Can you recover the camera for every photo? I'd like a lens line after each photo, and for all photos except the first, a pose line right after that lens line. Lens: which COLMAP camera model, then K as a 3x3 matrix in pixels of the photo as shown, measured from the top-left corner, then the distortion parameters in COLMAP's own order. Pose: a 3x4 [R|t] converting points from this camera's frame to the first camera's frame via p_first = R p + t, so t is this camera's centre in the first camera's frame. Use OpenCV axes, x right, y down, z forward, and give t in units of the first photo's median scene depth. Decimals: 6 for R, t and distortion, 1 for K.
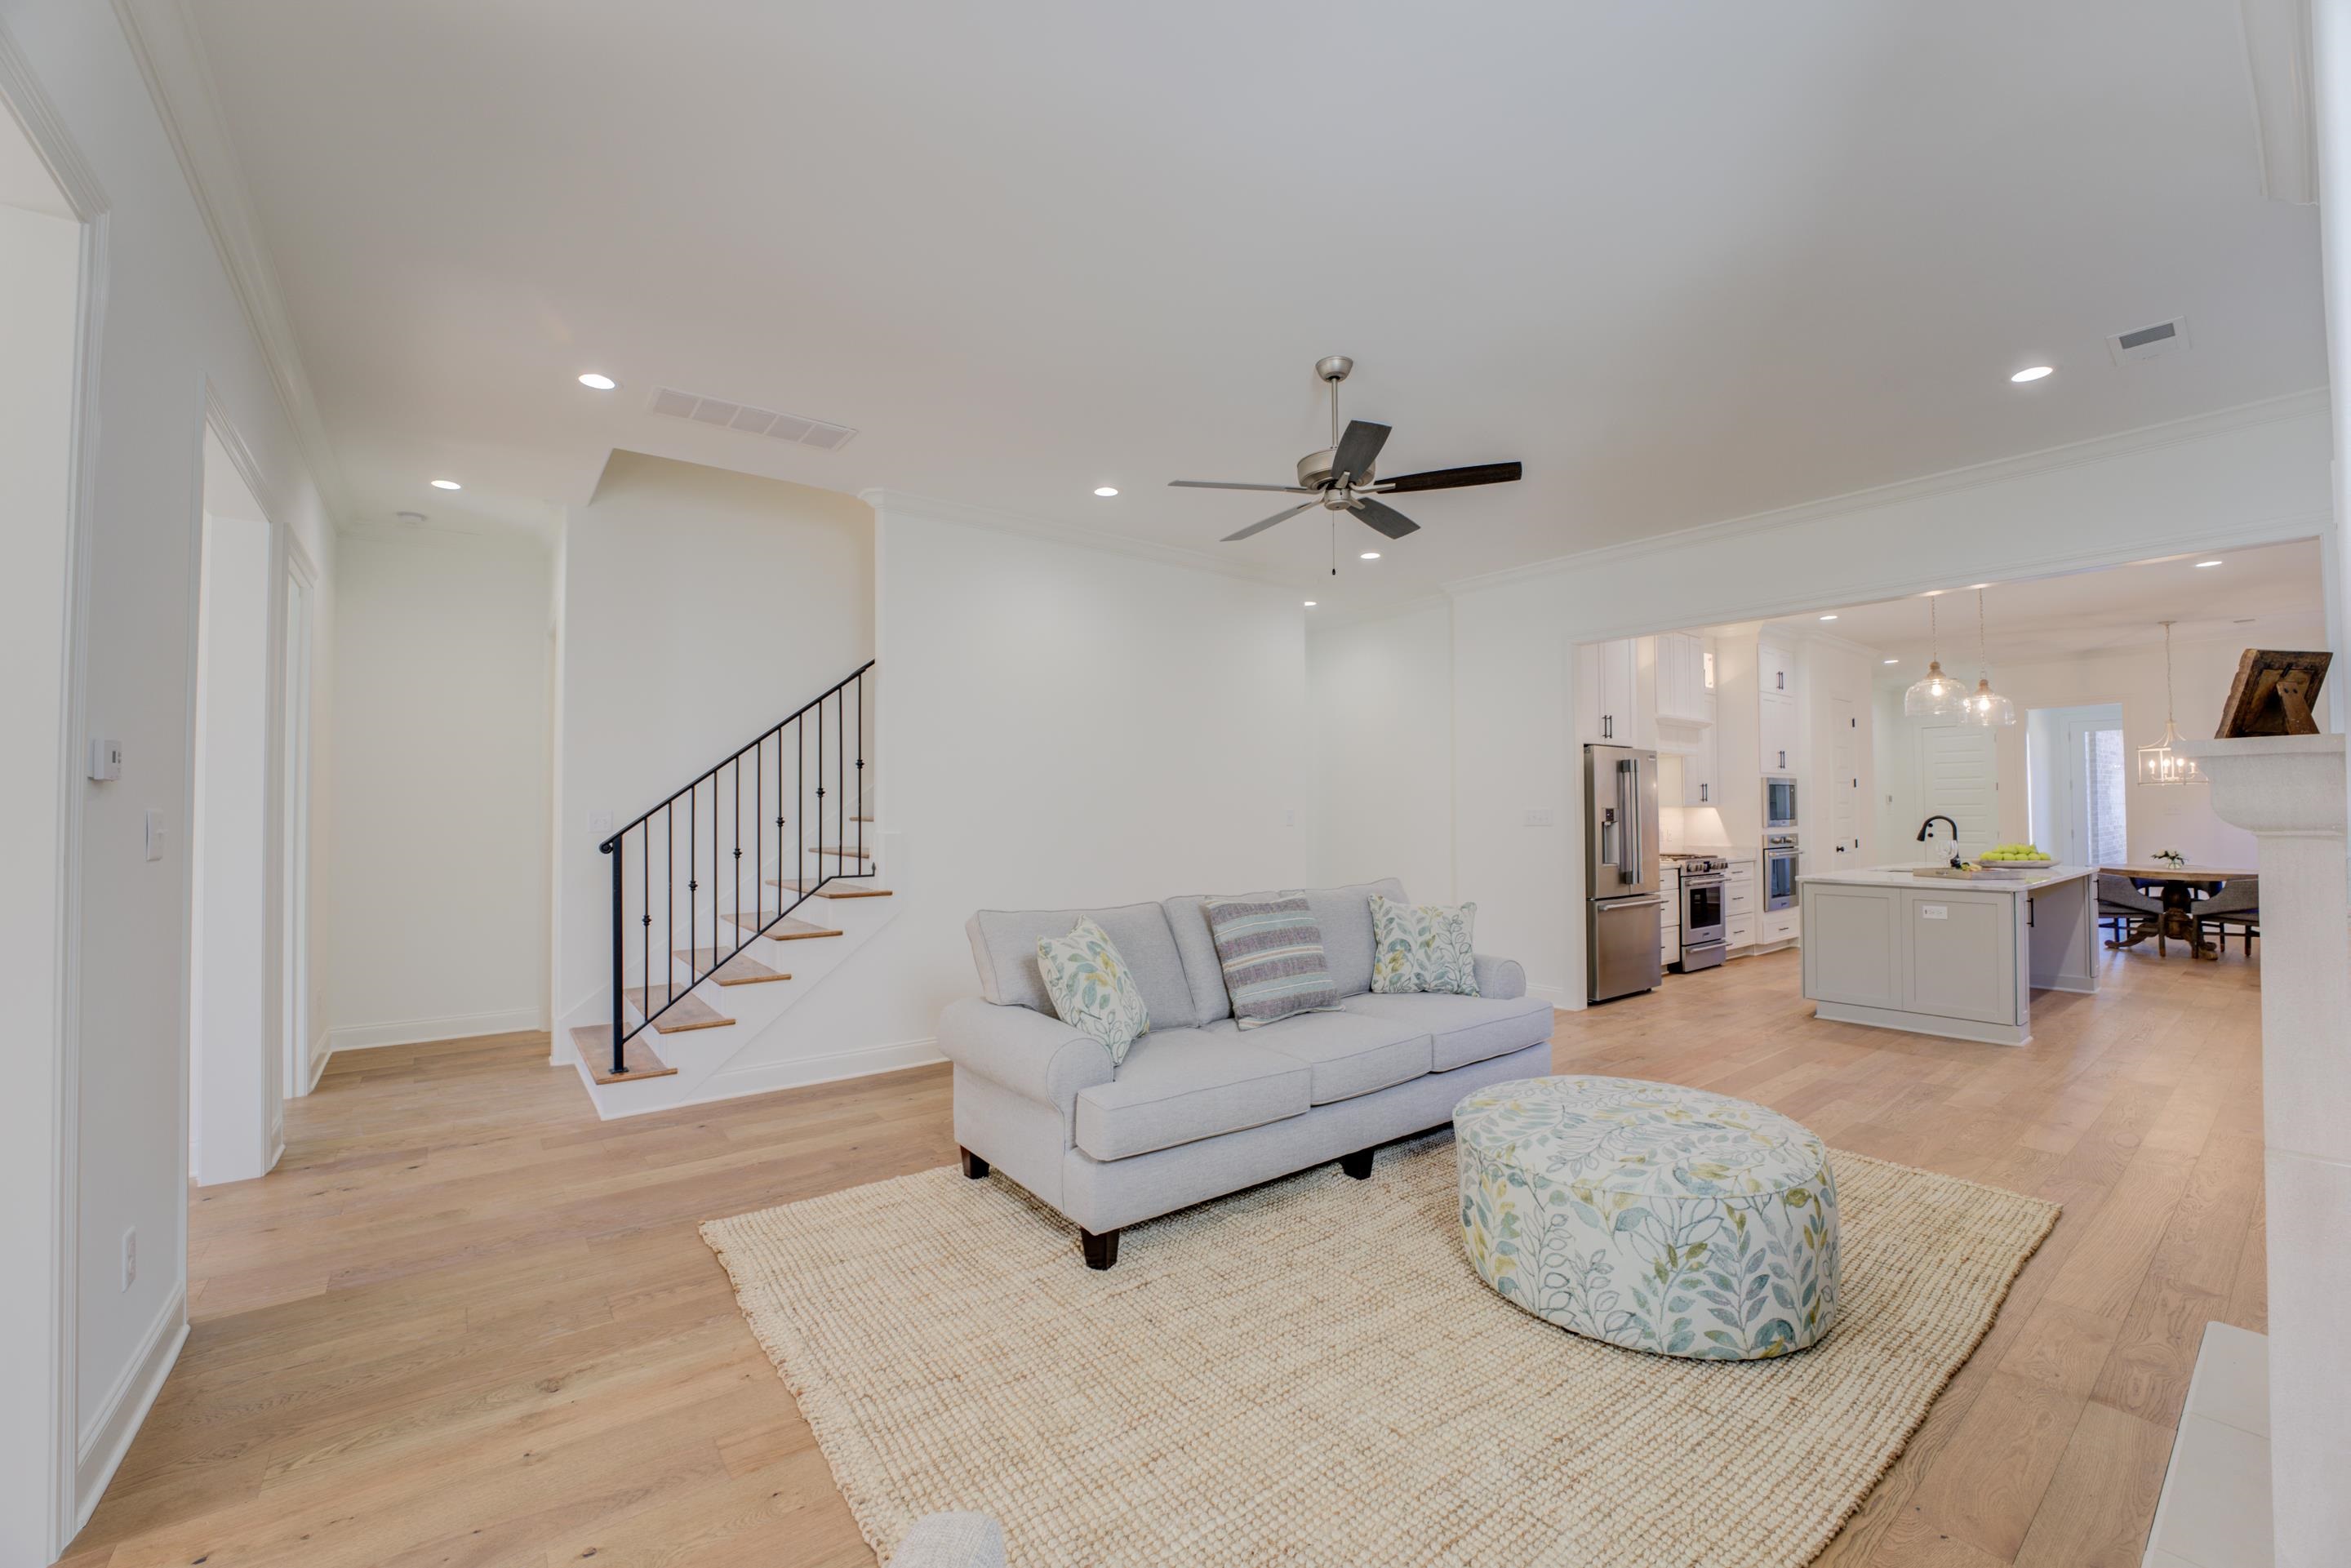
lens RADIAL K [[939.0, 0, 1198.8], [0, 939.0, 791.4], [0, 0, 1]] dist [-0.002313, -0.000008]
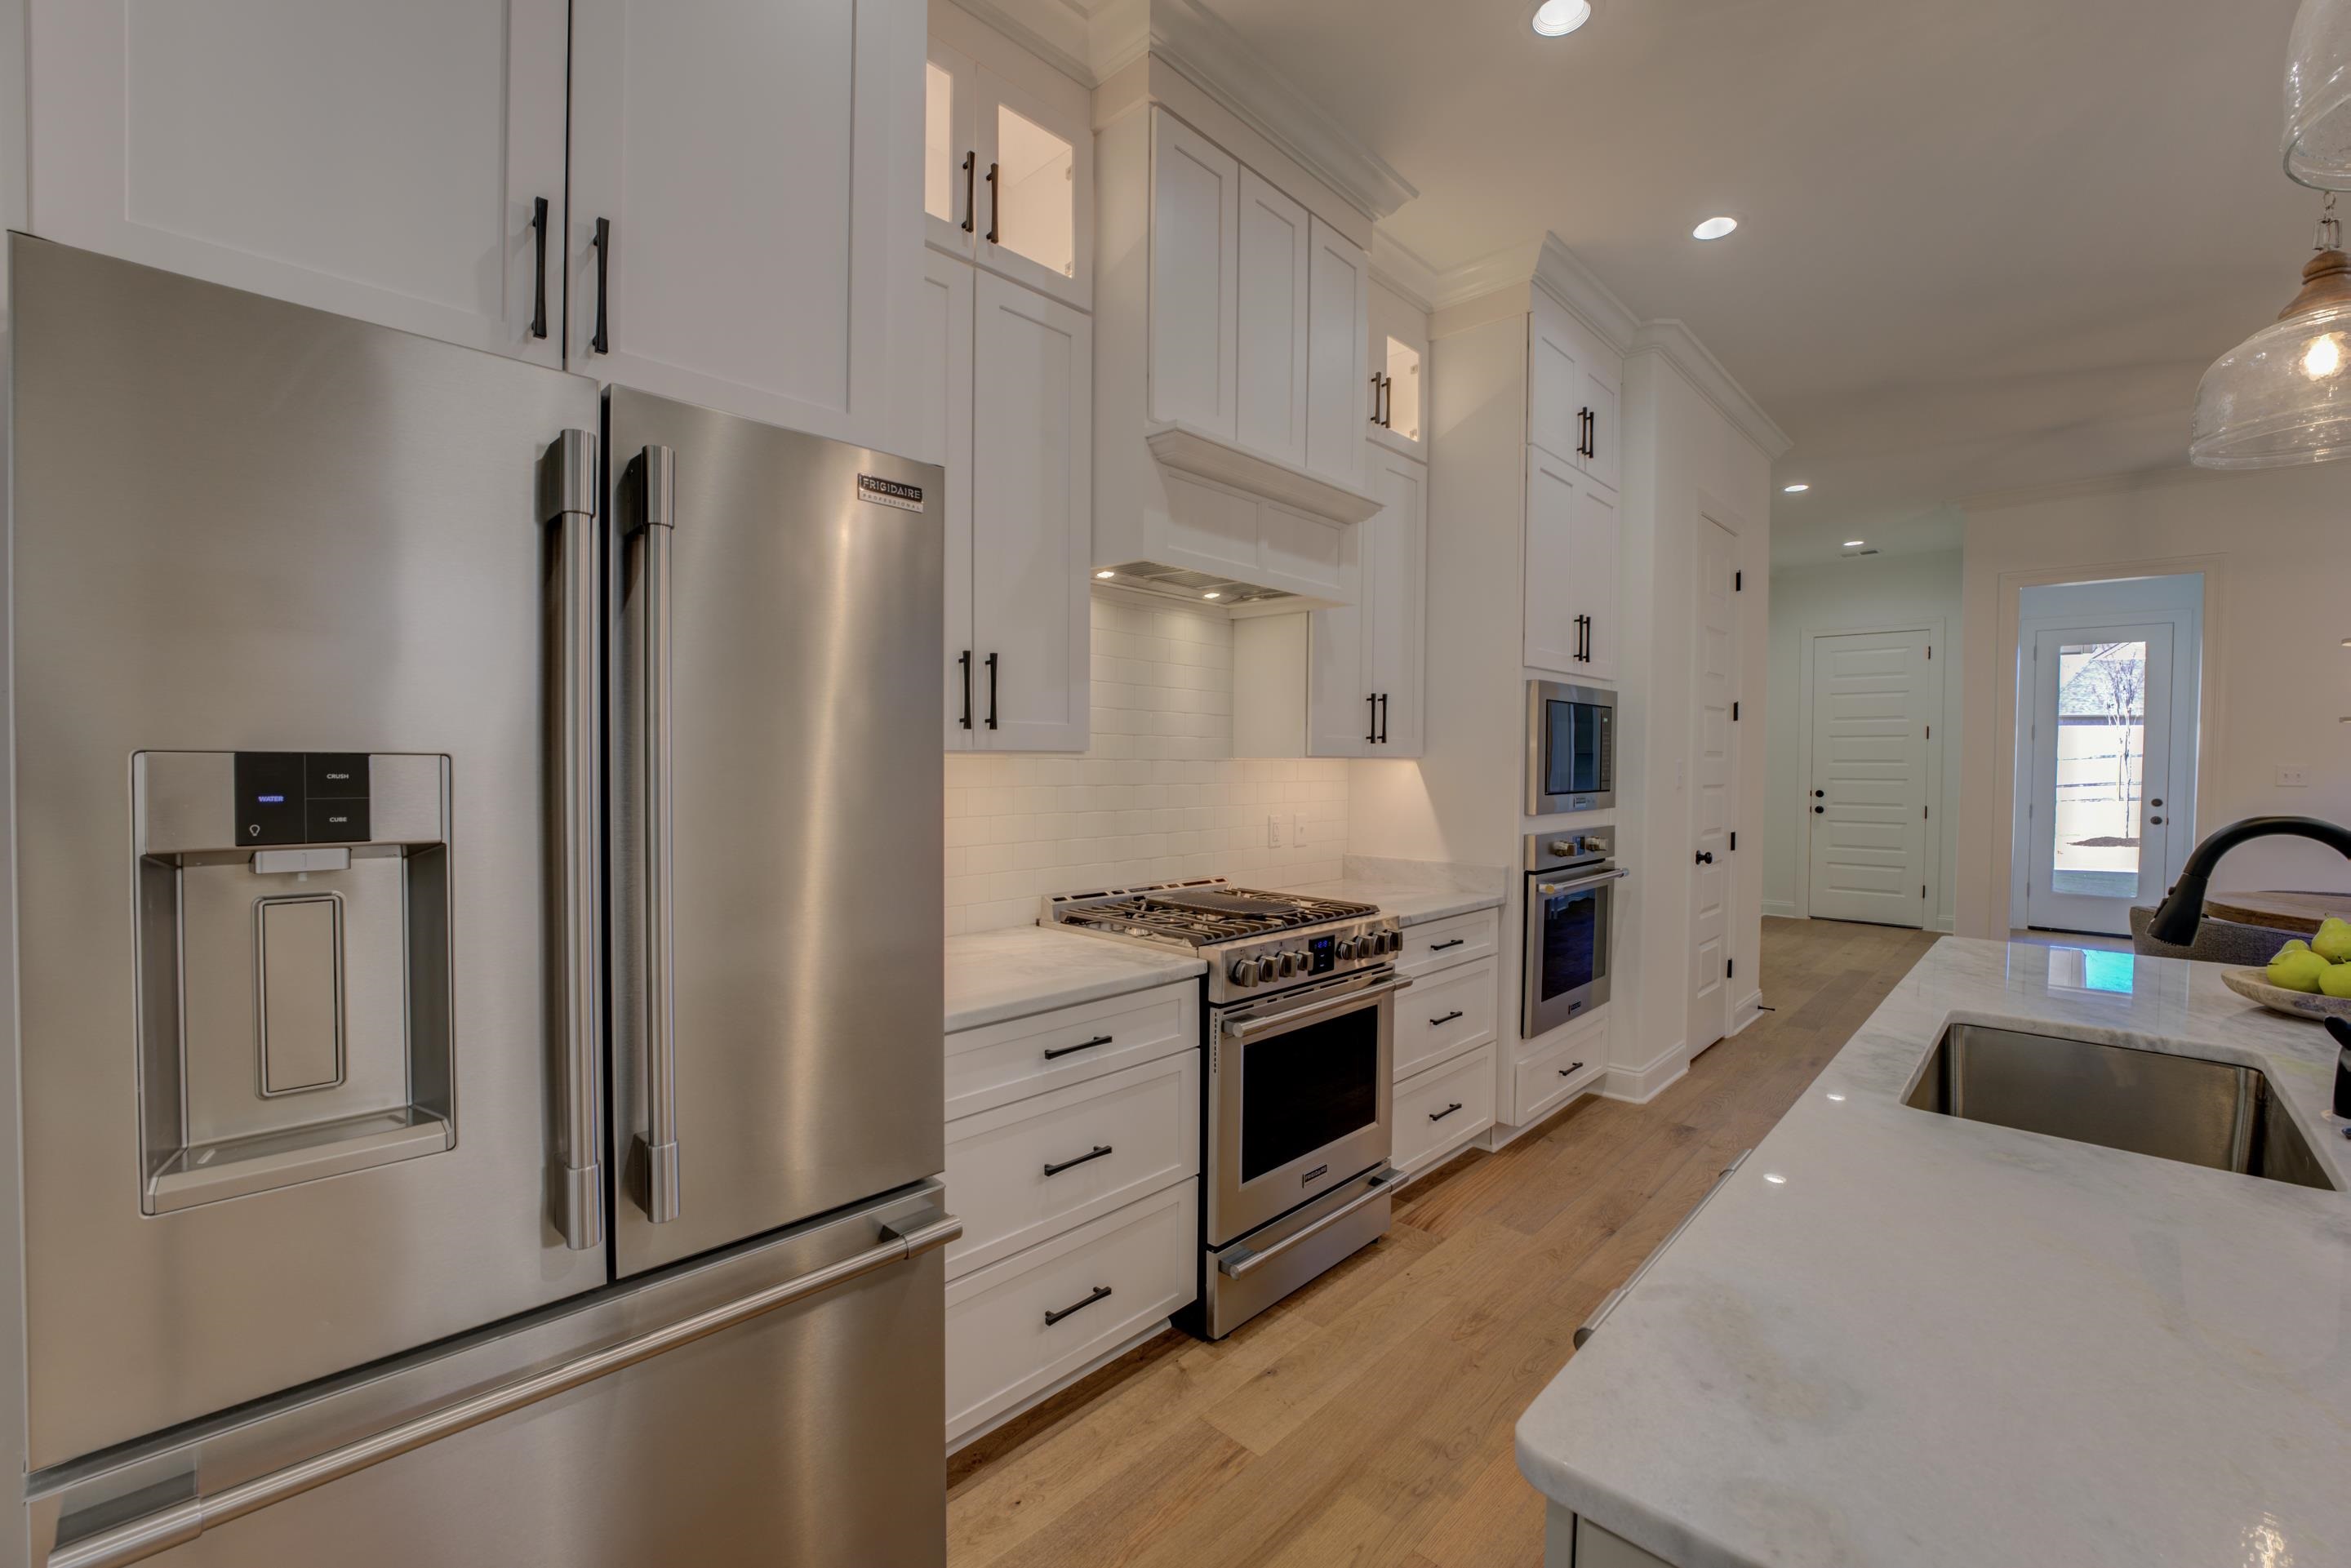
lens RADIAL K [[973.8, 0, 1167.9], [0, 973.8, 788.1], [0, 0, 1]] dist [-0.021053, -0.000467]
pose [[0.991998, 0.009863, 0.125868, 0.410821], [-0.016353, 0.998584, 0.050631, 0.010747], [-0.125190, -0.052284, 0.990754, 0.635283]]
